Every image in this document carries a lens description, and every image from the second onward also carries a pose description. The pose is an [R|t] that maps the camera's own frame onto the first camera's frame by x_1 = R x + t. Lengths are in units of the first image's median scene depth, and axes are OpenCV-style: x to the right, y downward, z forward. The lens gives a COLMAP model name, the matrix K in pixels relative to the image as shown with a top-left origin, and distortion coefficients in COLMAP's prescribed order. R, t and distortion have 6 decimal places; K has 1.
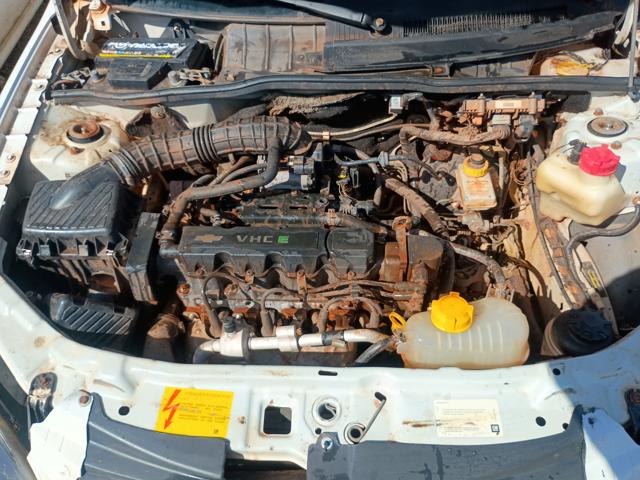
lens RADIAL K [[542.4, 0, 323.2], [0, 542.4, 242.0], [0, 0, 1]] dist [0.007565, -0.006298]
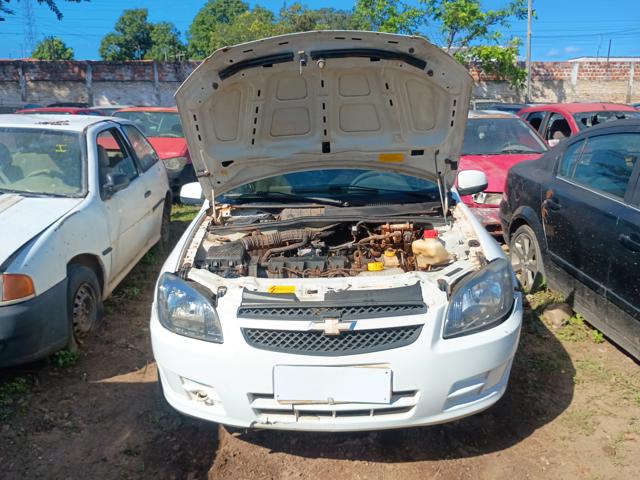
lens RADIAL K [[542.4, 0, 323.2], [0, 542.4, 242.0], [0, 0, 1]] dist [0.007565, -0.006298]
pose [[0.999443, 0.000781, 0.033361, -0.089385], [0.018358, 0.821980, -0.569221, 1.212476], [-0.027866, 0.569516, 0.821508, -0.993732]]
